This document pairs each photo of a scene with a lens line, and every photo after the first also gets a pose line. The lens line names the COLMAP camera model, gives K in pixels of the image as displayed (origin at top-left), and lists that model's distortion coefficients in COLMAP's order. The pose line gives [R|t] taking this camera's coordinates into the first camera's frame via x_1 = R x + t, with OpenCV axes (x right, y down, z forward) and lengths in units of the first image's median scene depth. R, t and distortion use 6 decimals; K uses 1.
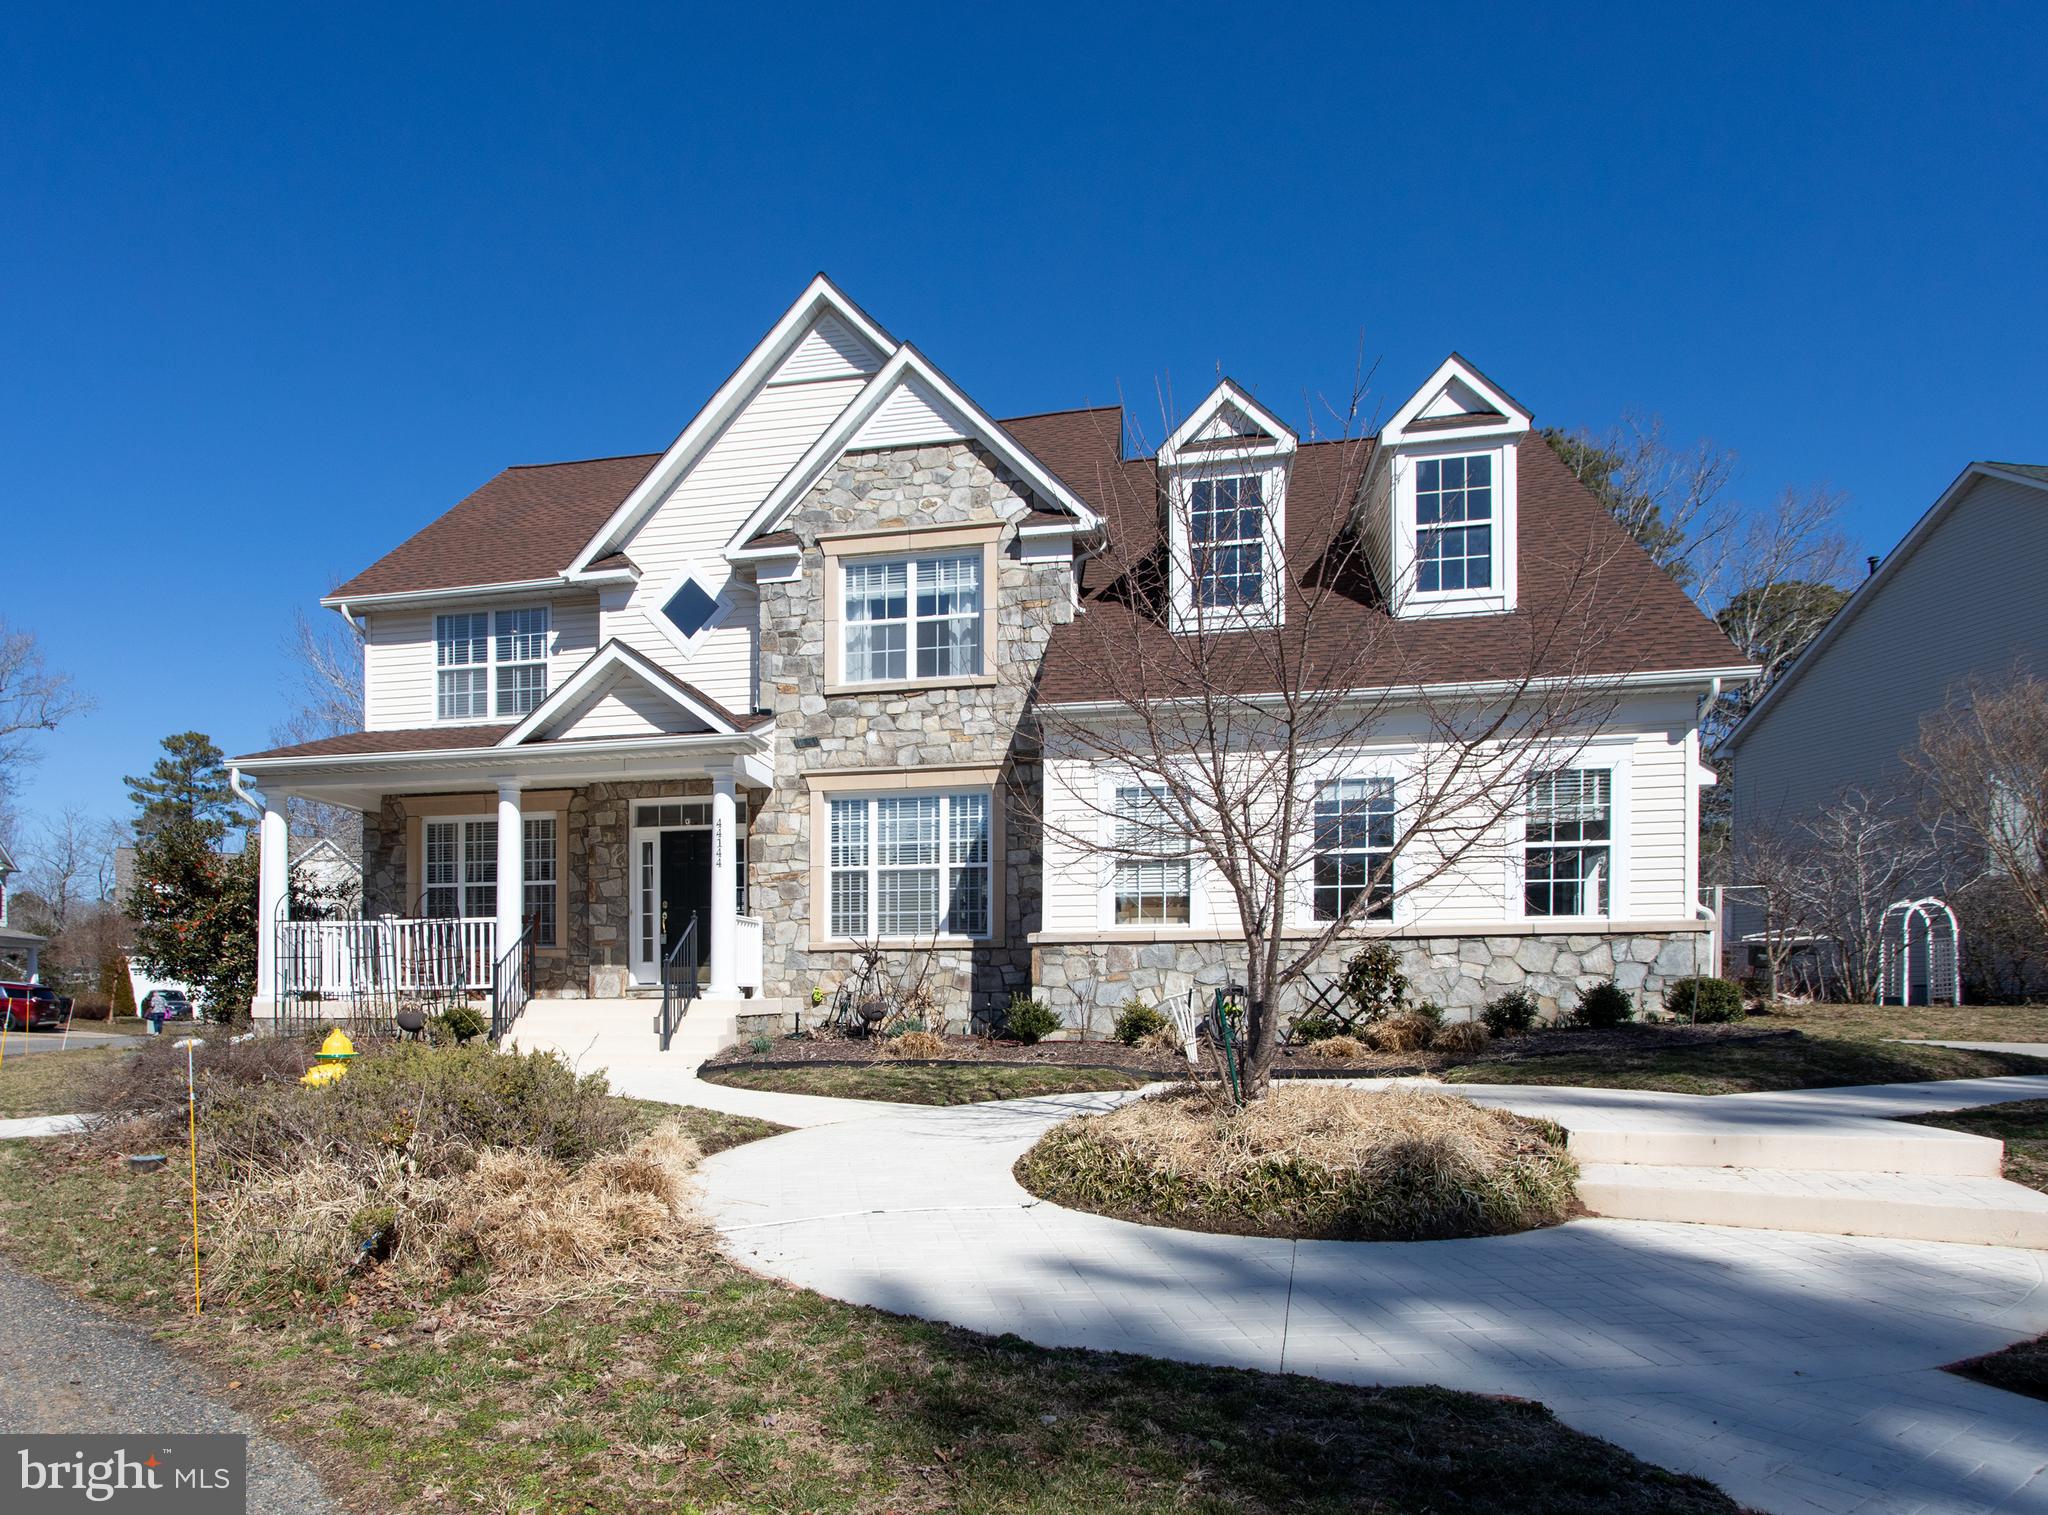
lens RADIAL K [[1259.8, 0, 1023.9], [0, 1259.8, 944.4], [0, 0, 1]] dist [-0.000020, 0.000067]
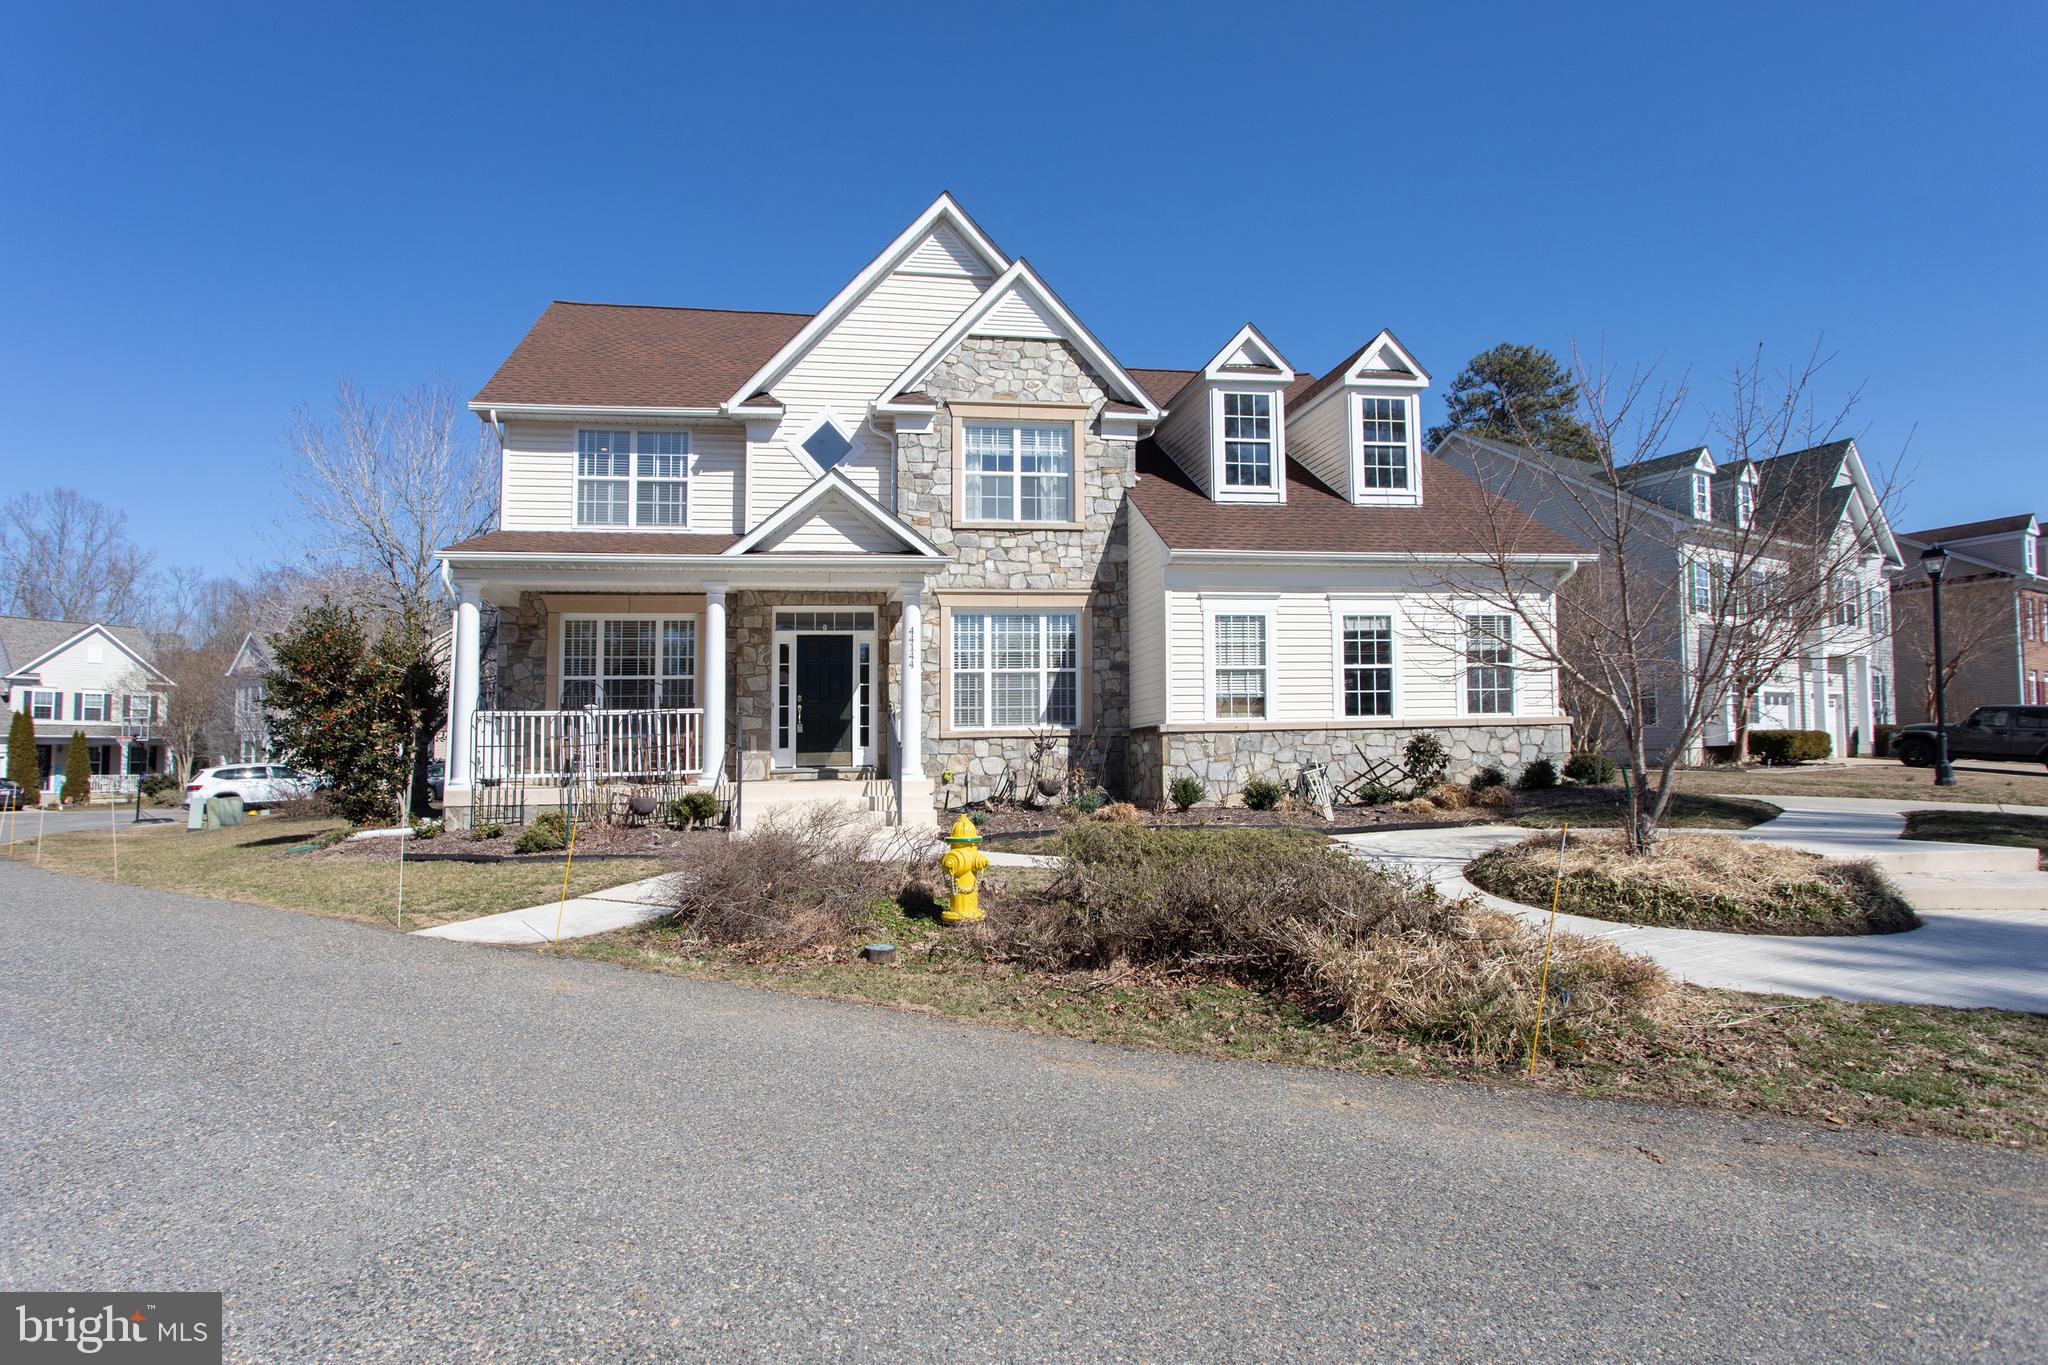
lens RADIAL K [[960.3, 0, 1024.0], [0, 960.3, 682.5], [0, 0, 1]] dist [-0.001716, -0.000273]
pose [[0.939210, 0.017168, 0.342913, -0.408094], [0.000240, 0.998716, -0.050658, -0.001577], [-0.343343, 0.047661, 0.938000, 0.110082]]
